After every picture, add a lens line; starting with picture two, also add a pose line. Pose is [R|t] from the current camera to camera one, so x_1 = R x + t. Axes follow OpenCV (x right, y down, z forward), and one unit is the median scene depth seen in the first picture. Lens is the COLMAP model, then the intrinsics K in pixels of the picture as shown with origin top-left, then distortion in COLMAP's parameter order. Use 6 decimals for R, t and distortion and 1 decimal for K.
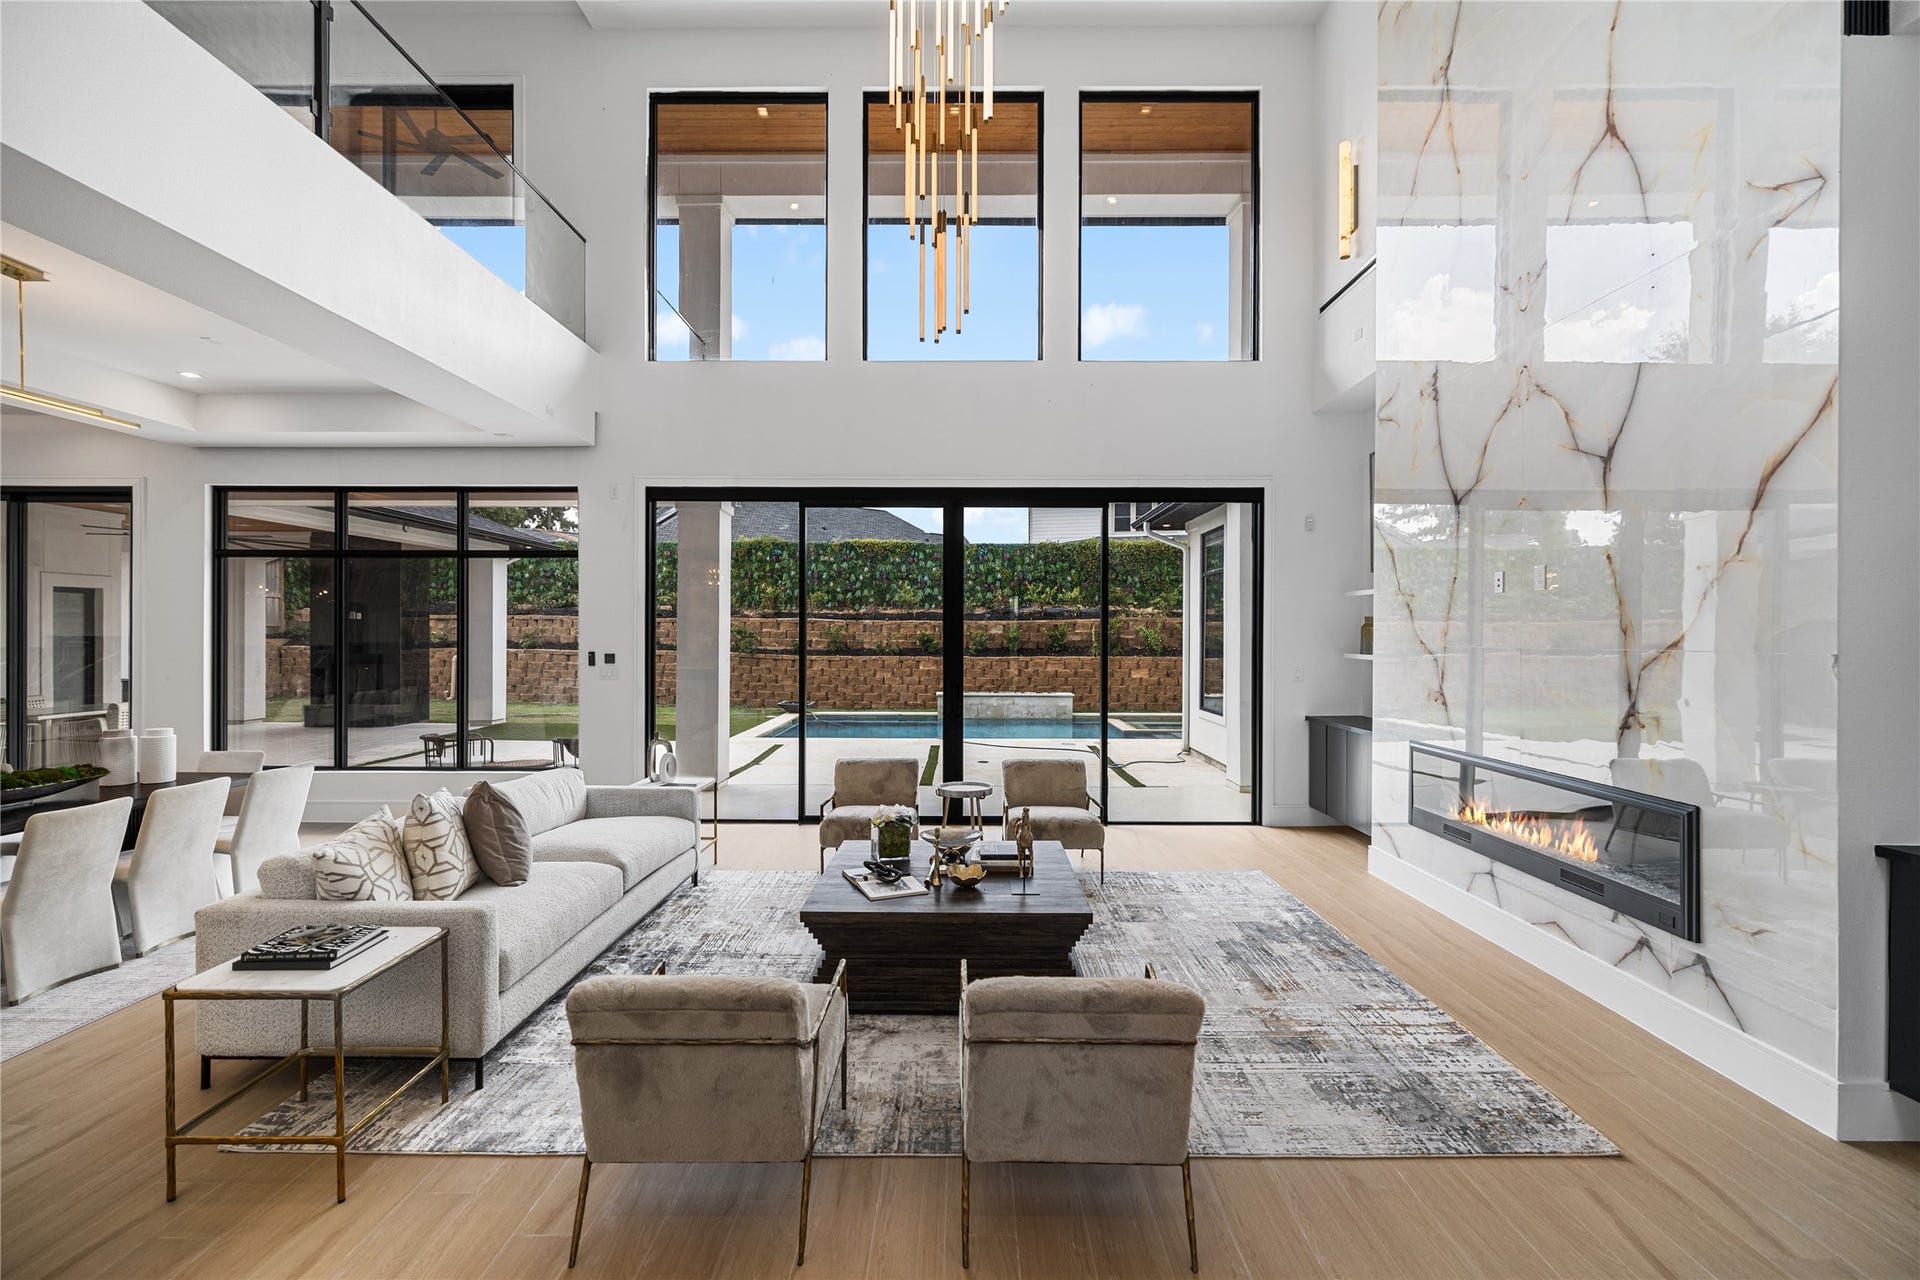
lens RADIAL K [[833.1, 0, 955.3], [0, 833.1, 633.2], [0, 0, 1]] dist [0.001319, -0.000865]
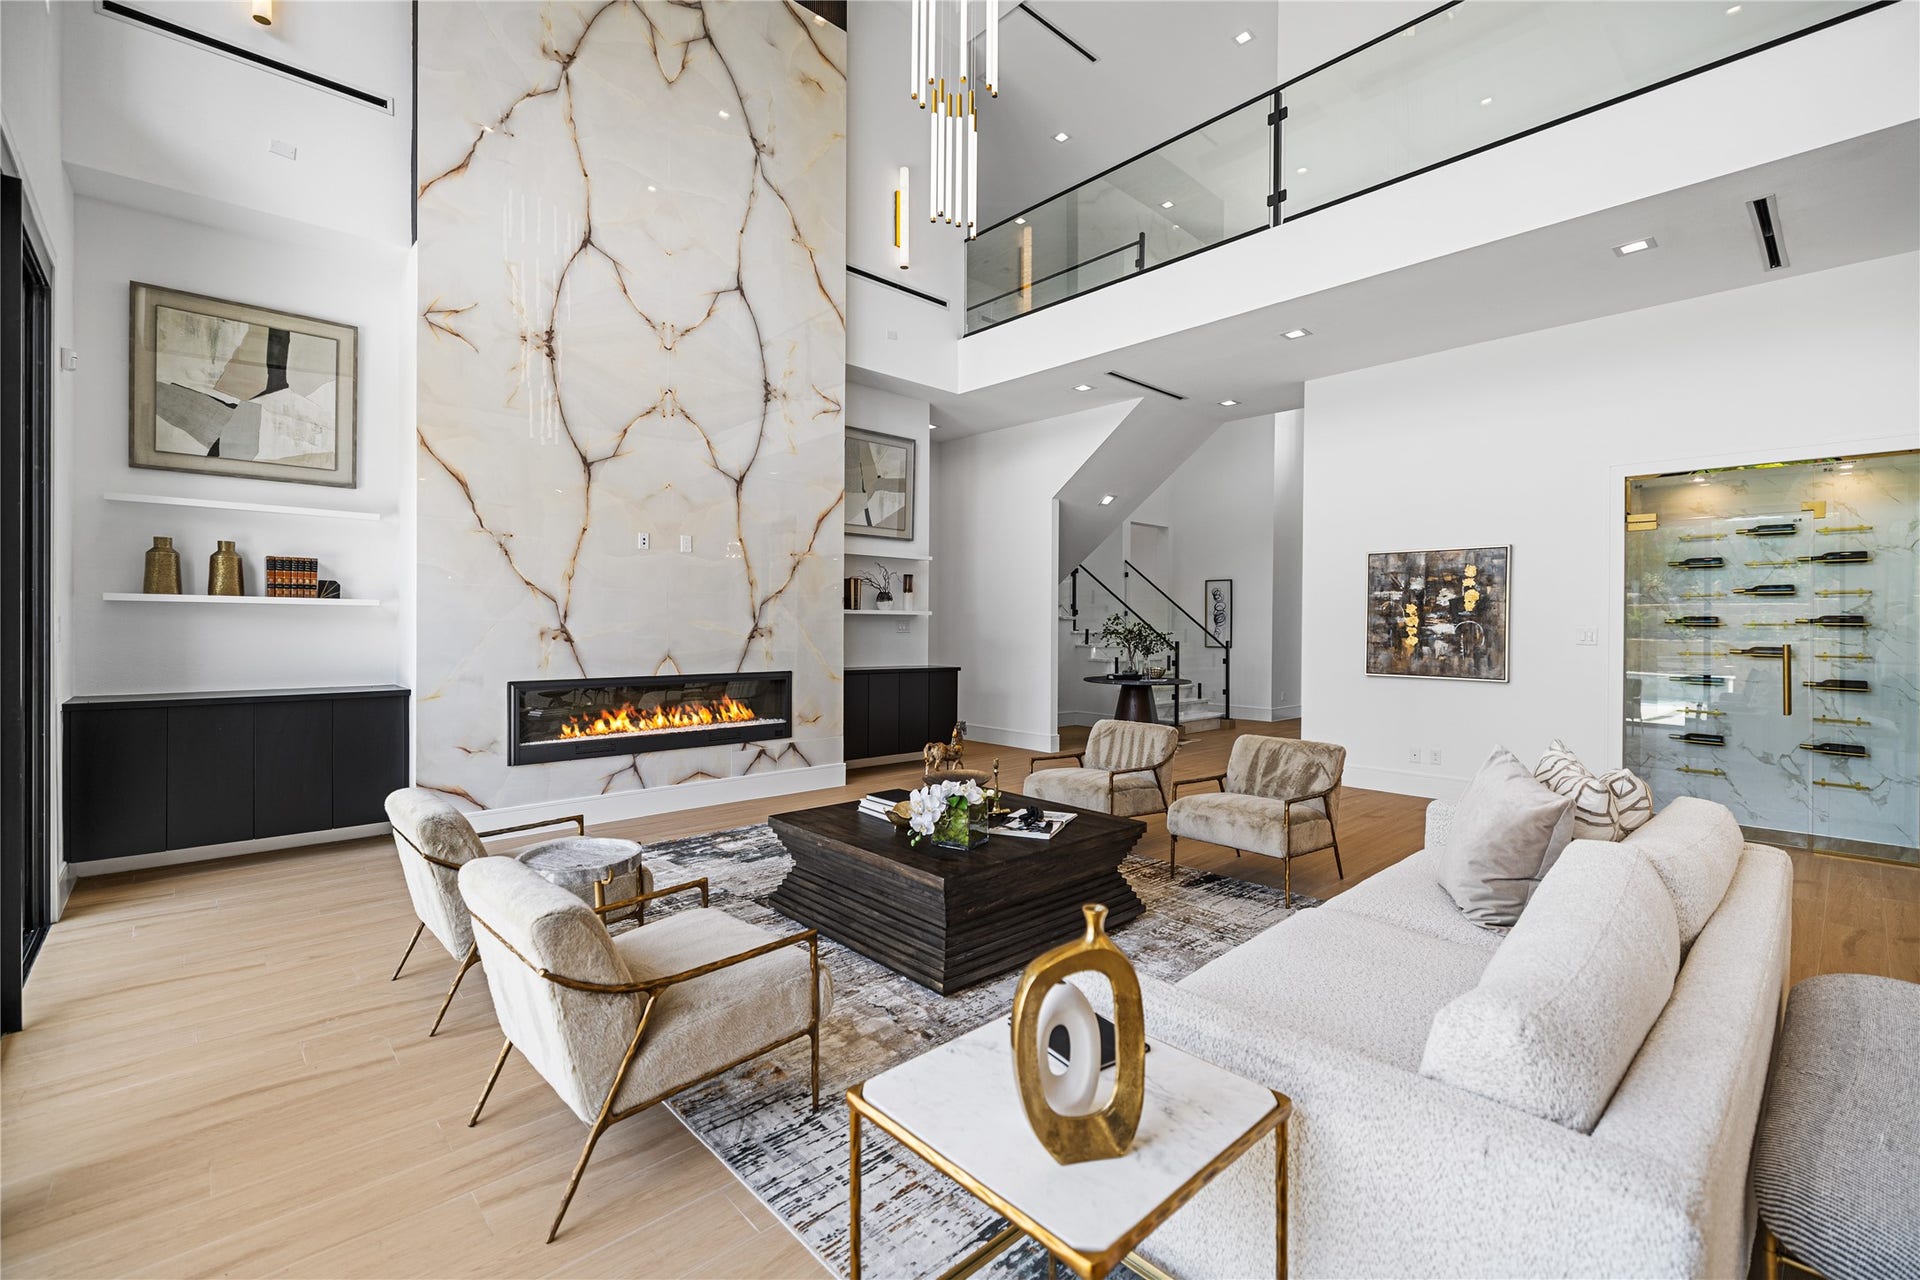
lens RADIAL K [[833.1, 0, 966.3], [0, 833.1, 627.4], [0, 0, 1]] dist [0.001319, -0.000865]
pose [[-0.696731, -0.010290, 0.717259, -0.495603], [-0.011104, 0.999932, 0.003559, 0.049737], [-0.717246, -0.005485, -0.696798, 1.191306]]
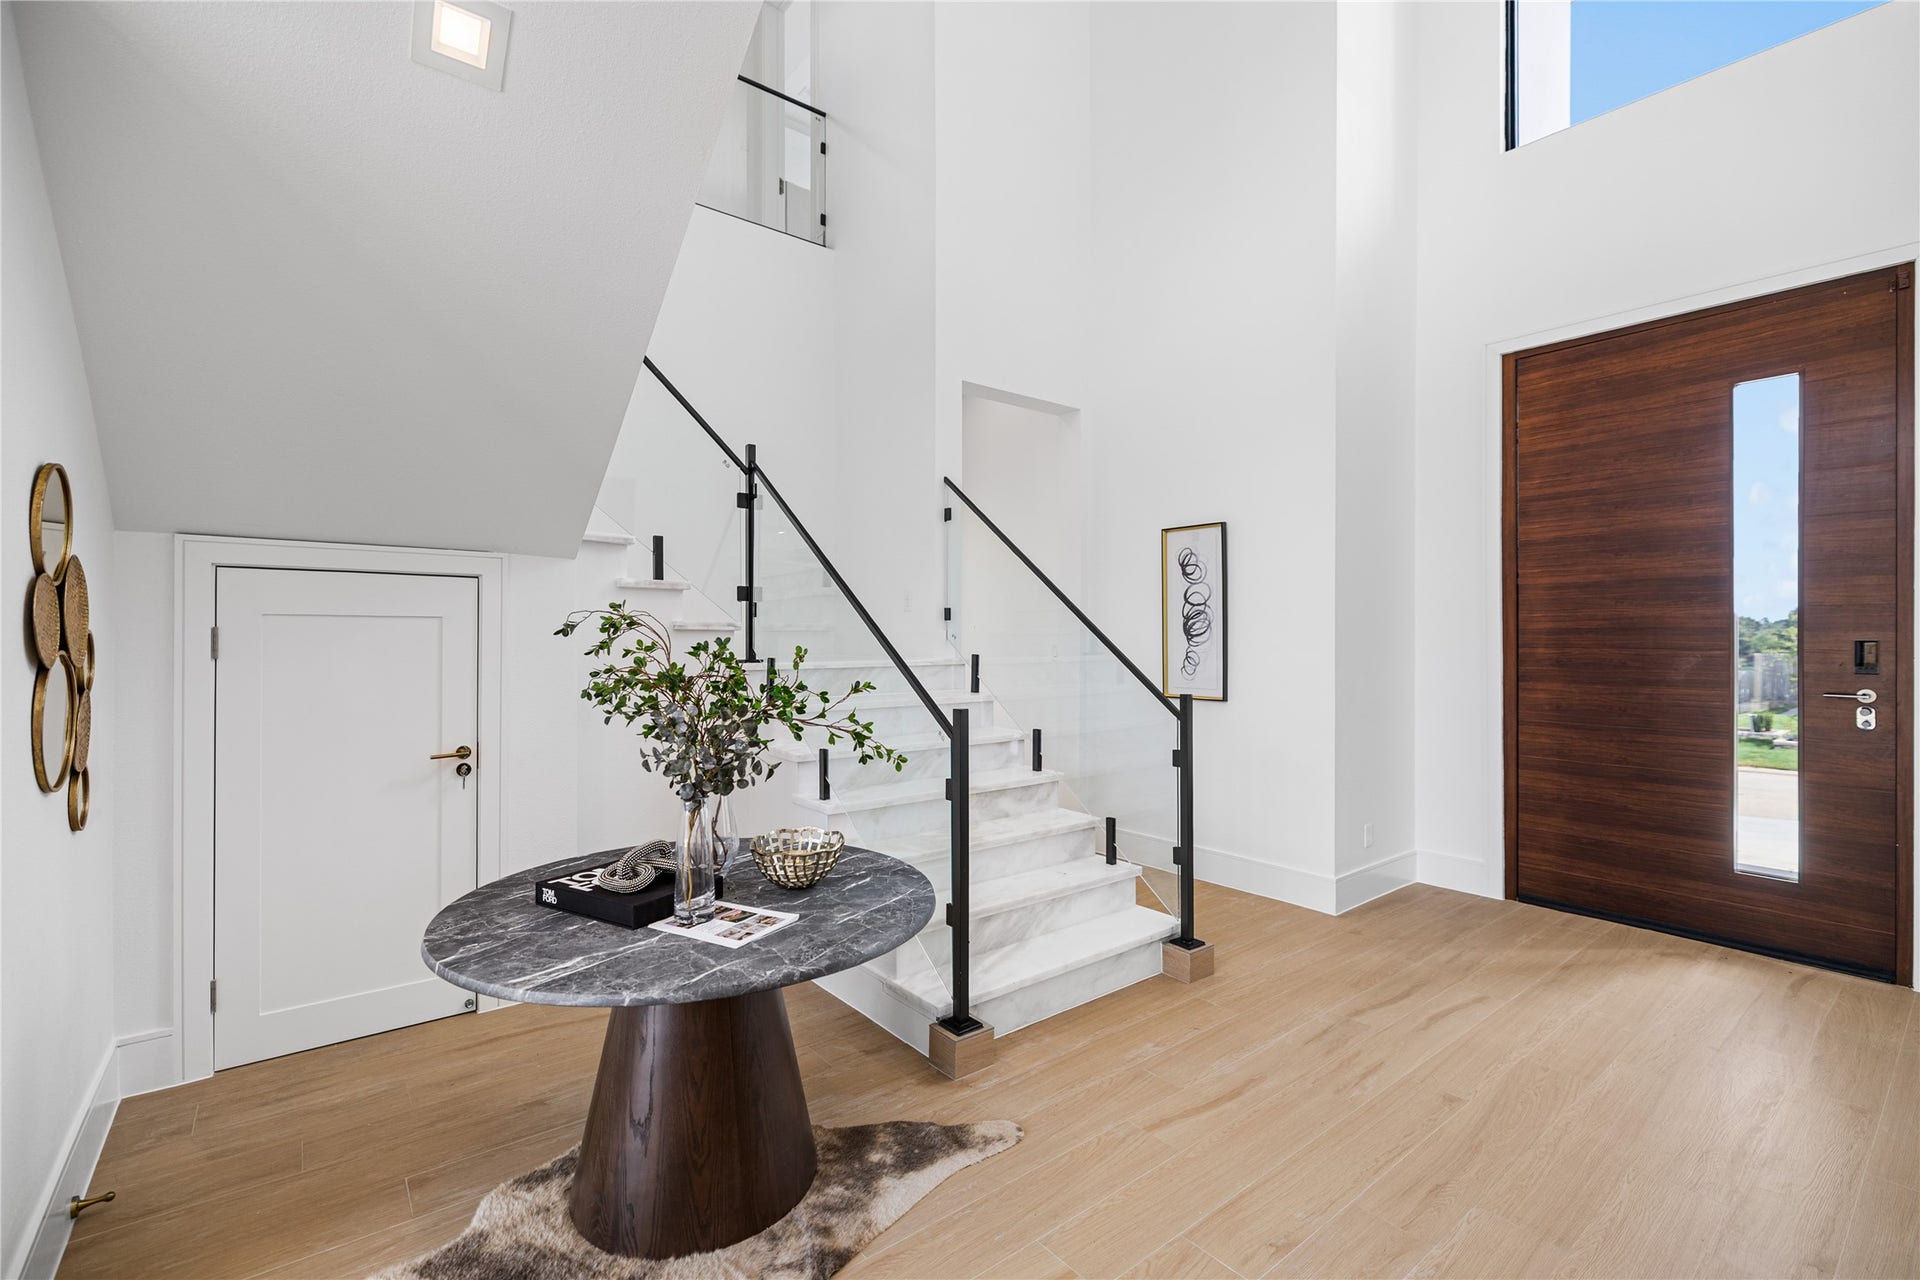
lens RADIAL K [[833.1, 0, 949.7], [0, 833.1, 642.1], [0, 0, 1]] dist [0.001319, -0.000865]
pose [[-0.624513, -0.005328, 0.780997, 0.113501], [-0.003052, 0.999986, 0.004381, 0.040552], [-0.781009, 0.000353, -0.624520, -0.101224]]
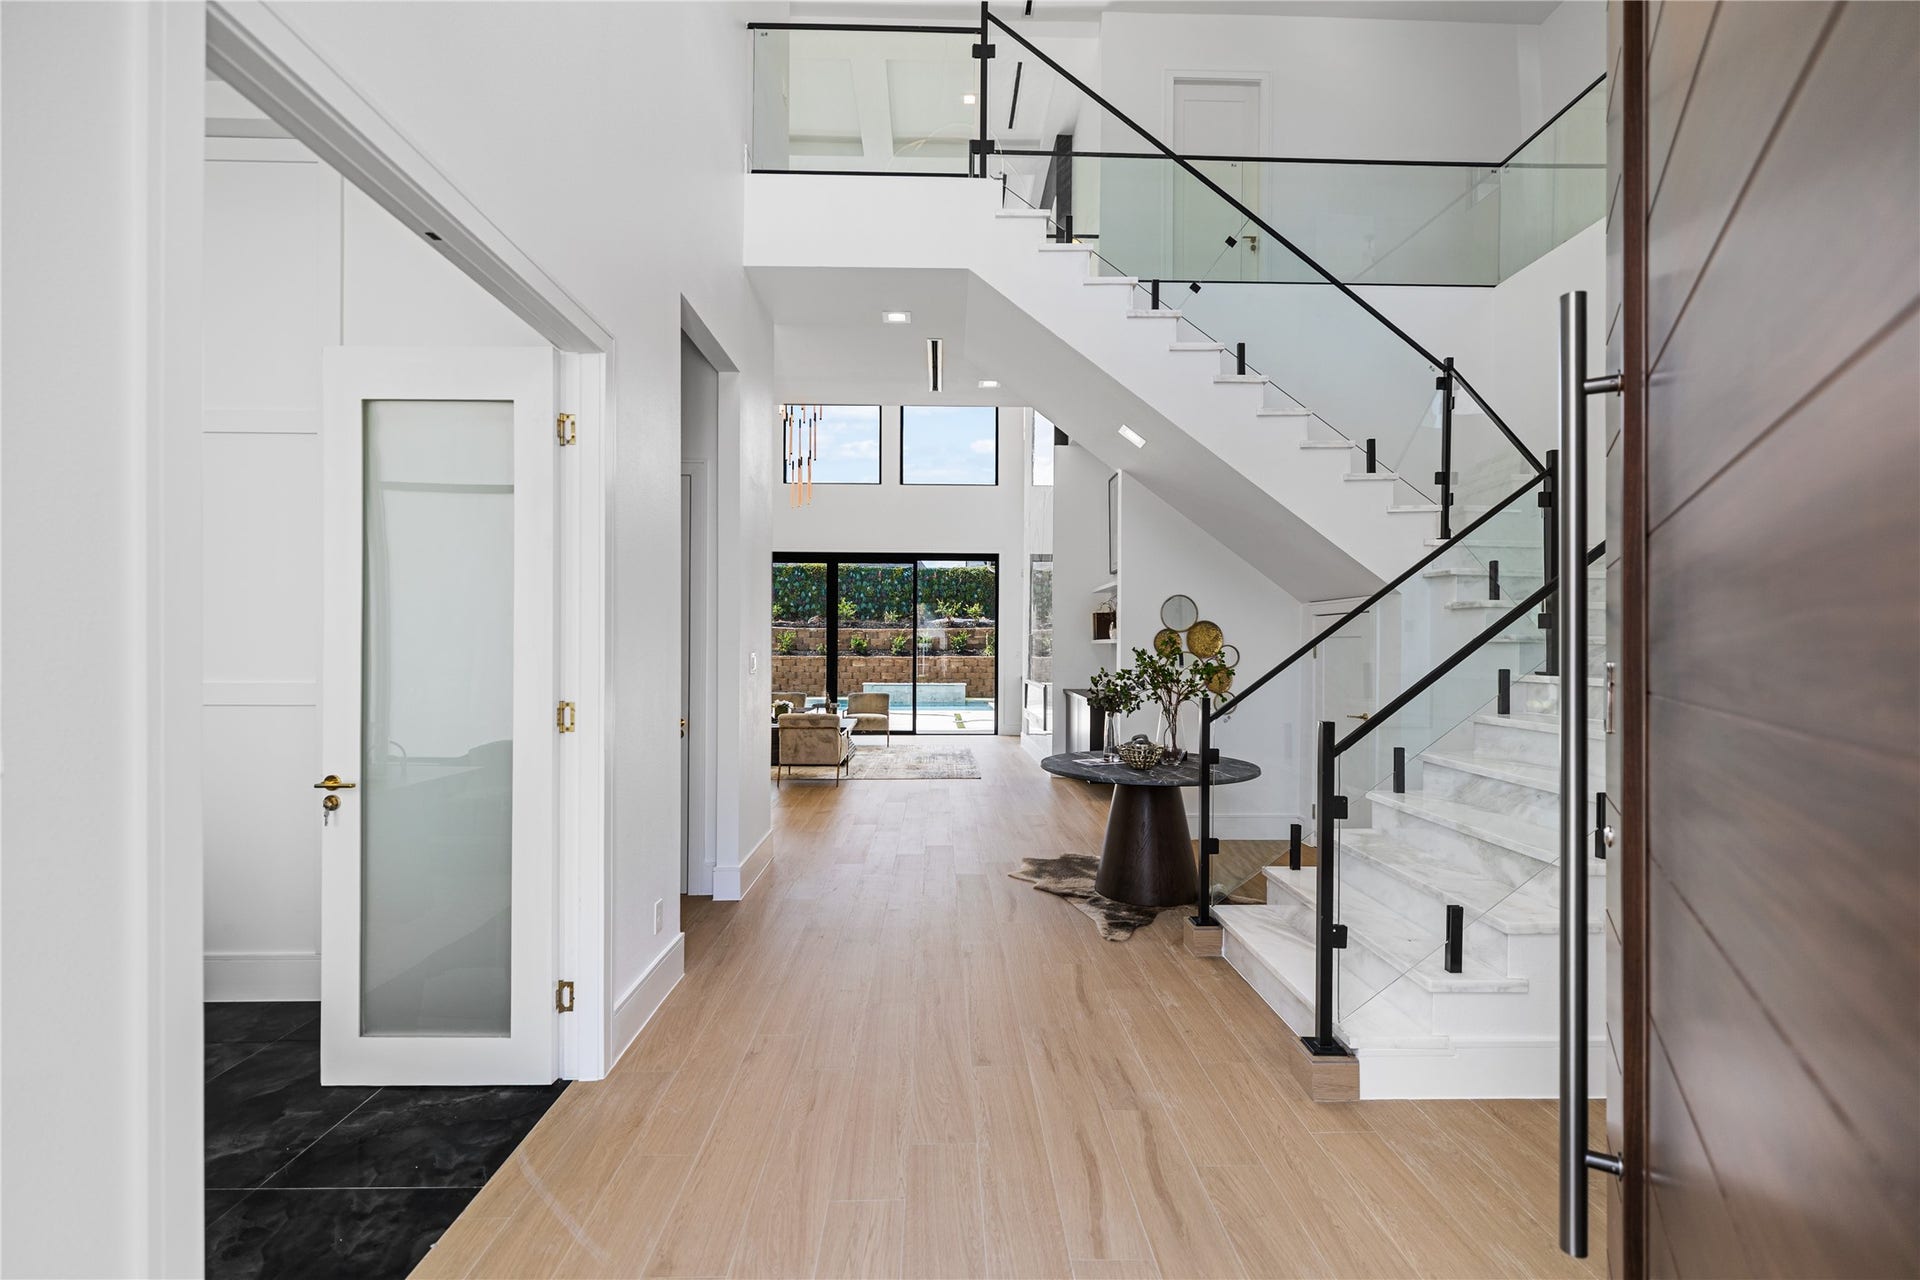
lens RADIAL K [[833.1, 0, 957.0], [0, 833.1, 646.9], [0, 0, 1]] dist [0.001319, -0.000865]
pose [[0.999339, 0.002544, 0.036254, 0.252285], [-0.002580, 0.999996, 0.000945, 0.040663], [-0.036252, -0.001038, 0.999342, -1.033842]]
